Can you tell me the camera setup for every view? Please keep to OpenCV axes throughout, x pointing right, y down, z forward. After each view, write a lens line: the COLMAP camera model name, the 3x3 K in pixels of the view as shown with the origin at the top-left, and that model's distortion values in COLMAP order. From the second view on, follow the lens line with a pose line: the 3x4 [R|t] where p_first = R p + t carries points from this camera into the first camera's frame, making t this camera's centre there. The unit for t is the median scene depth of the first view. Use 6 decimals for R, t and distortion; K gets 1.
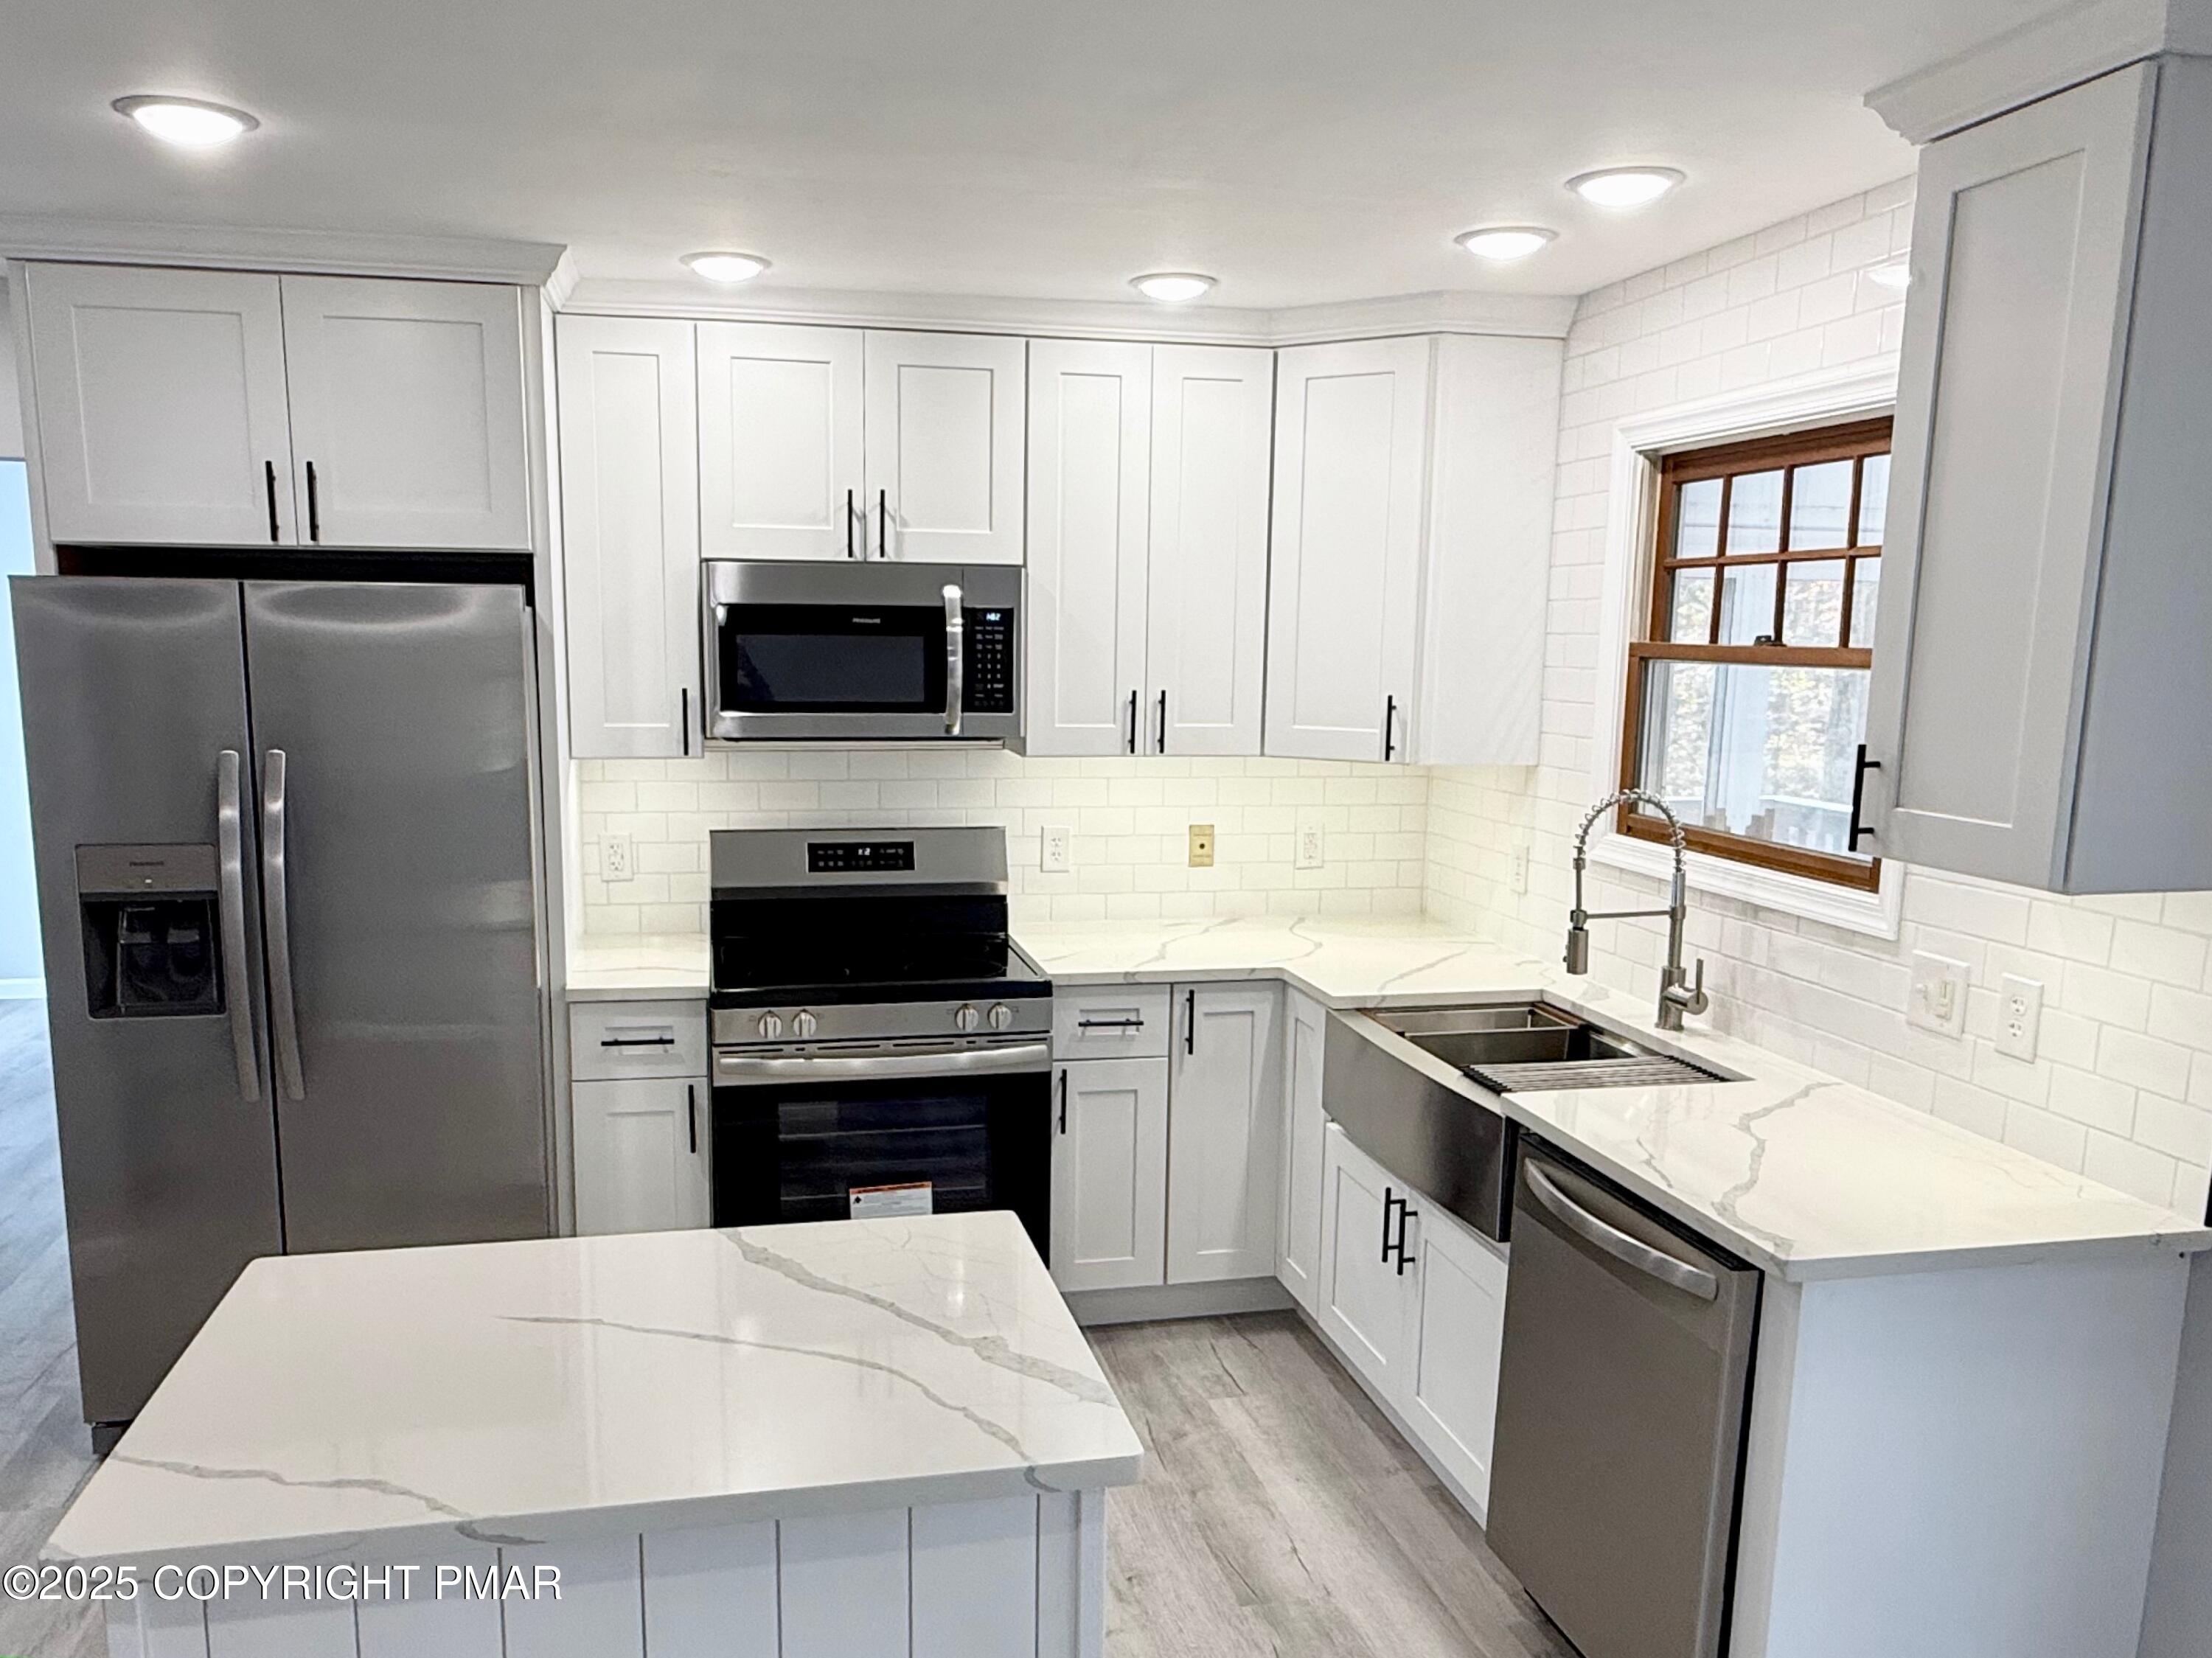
lens RADIAL K [[1398.5, 0, 1106.0], [0, 1398.5, 829.0], [0, 0, 1]] dist [-0.001766, 0.002955]
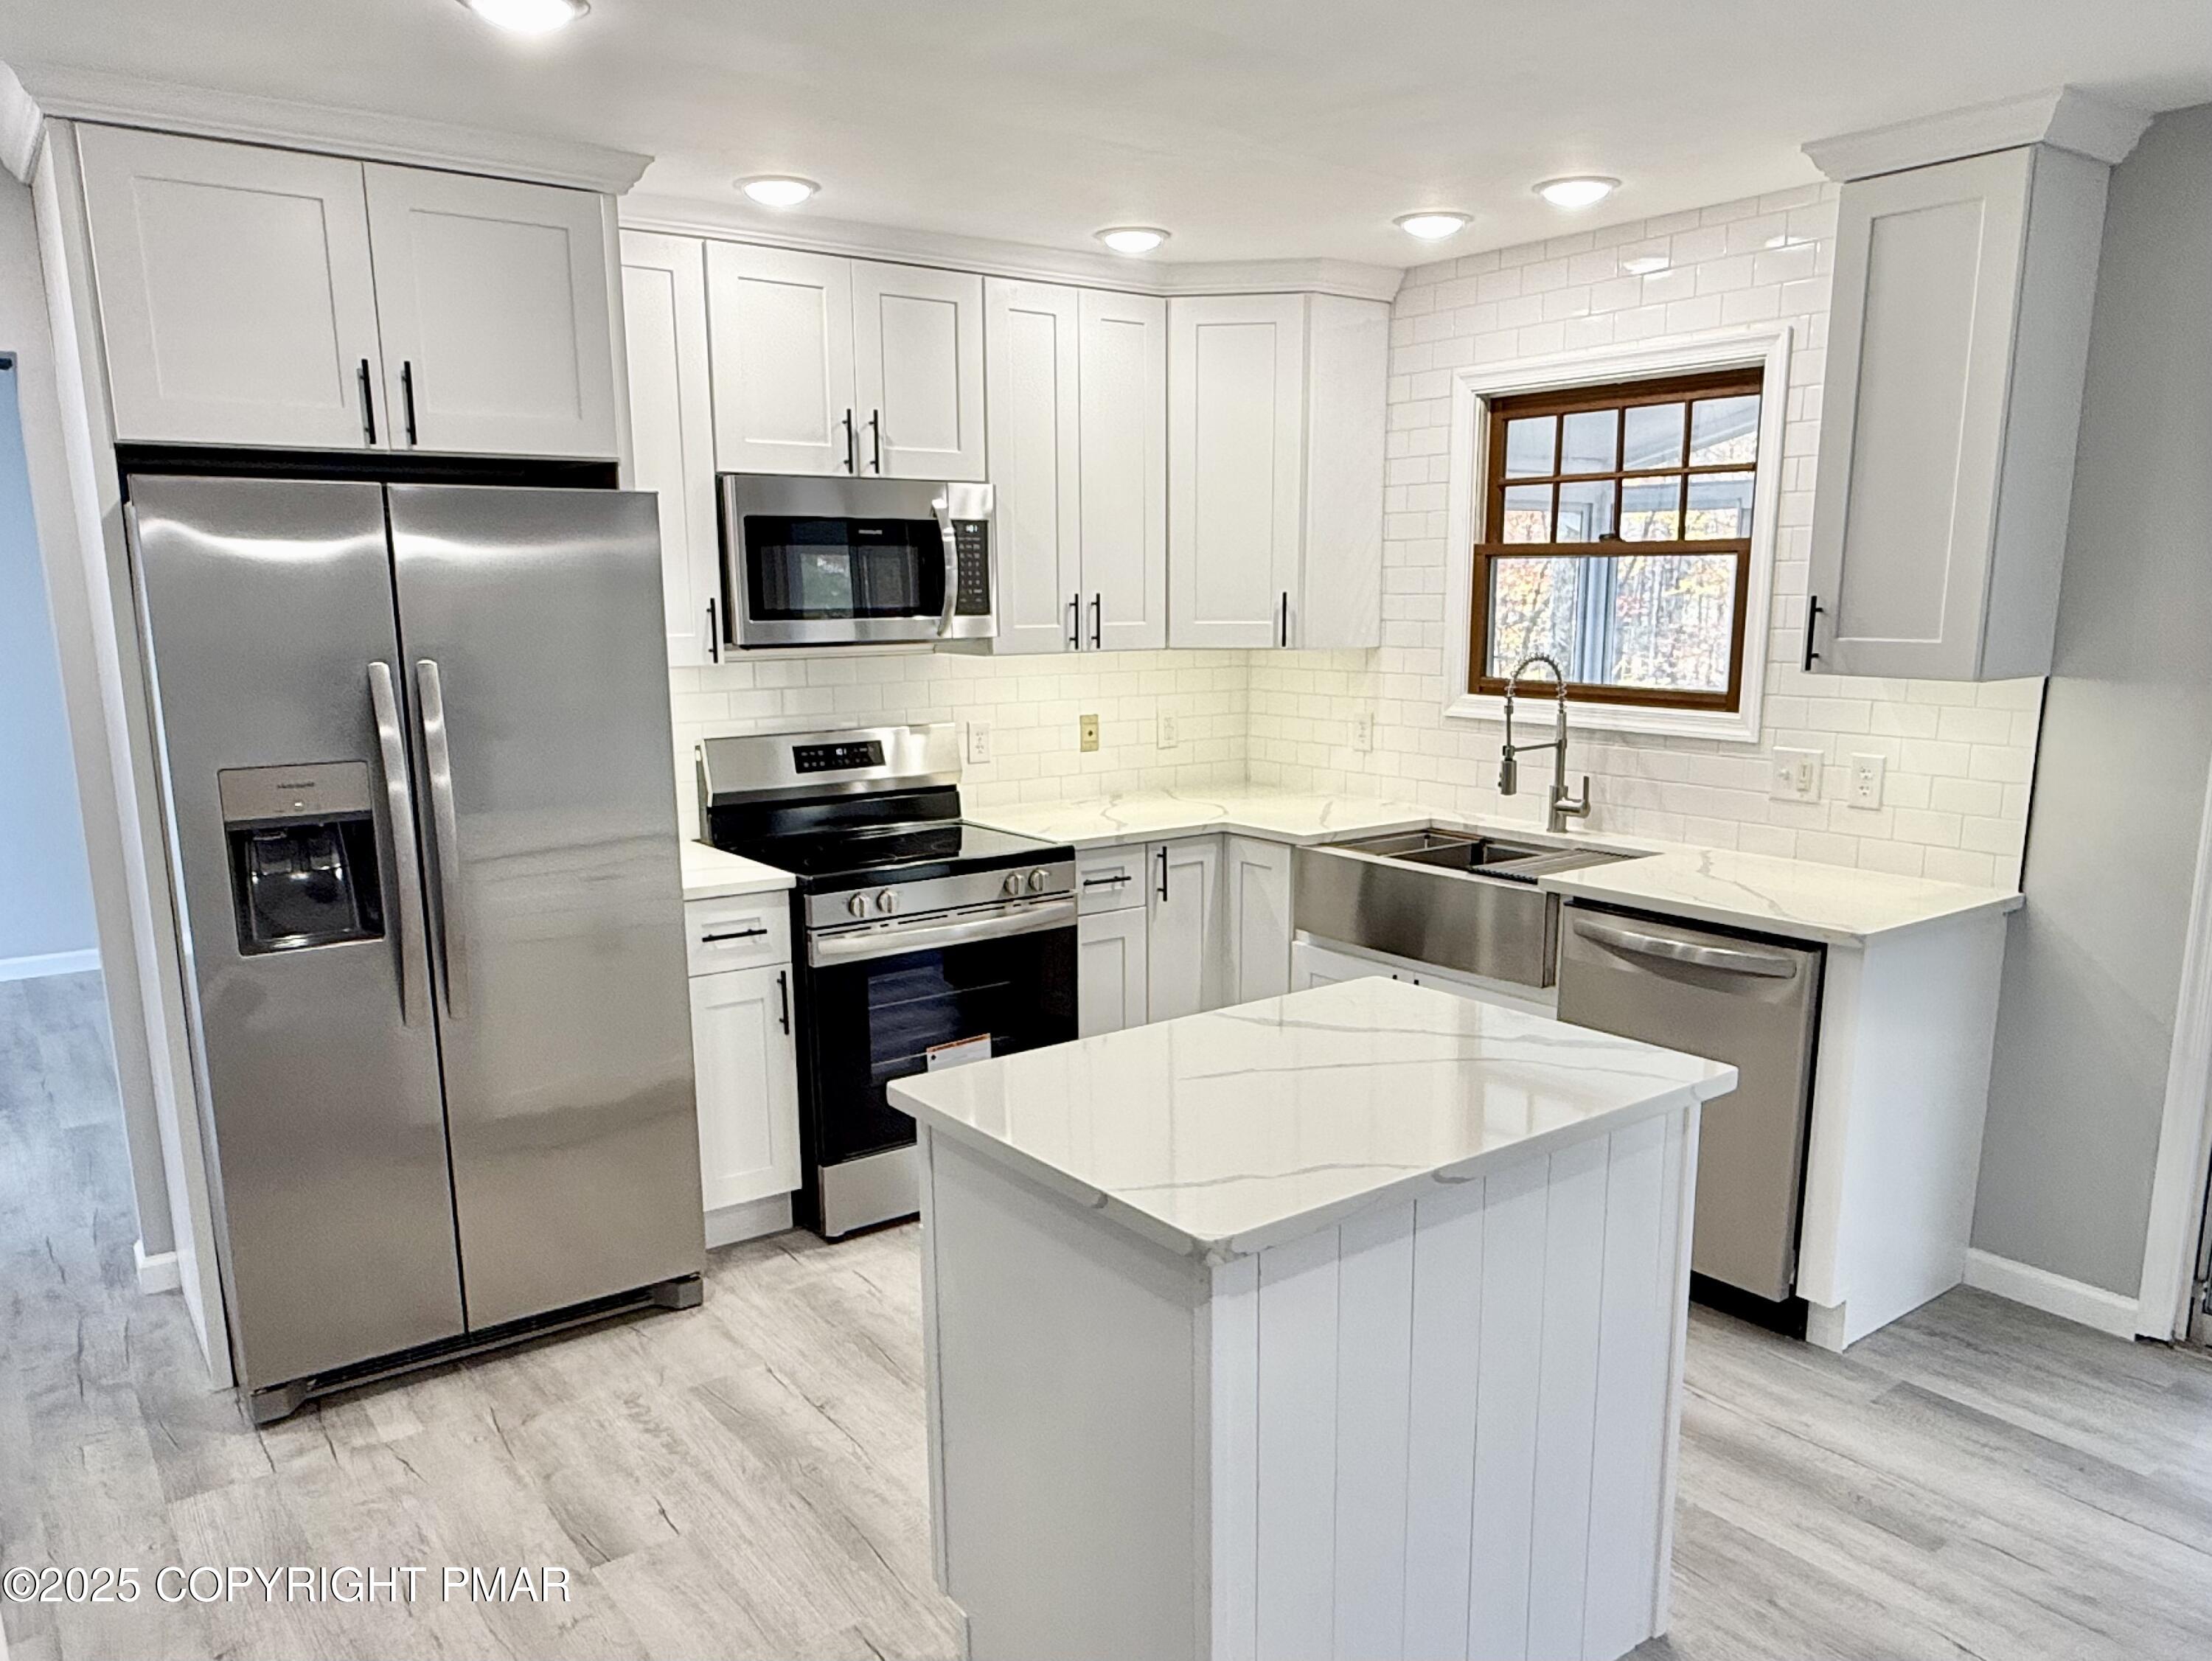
lens RADIAL K [[1309.7, 0, 1106.8], [0, 1309.7, 791.5], [0, 0, 1]] dist [-0.000796, -0.001516]
pose [[0.933833, -0.076164, 0.349505, -0.383422], [0.066667, 0.997007, 0.039142, 0.024113], [-0.351441, -0.013252, 0.936116, -0.012606]]
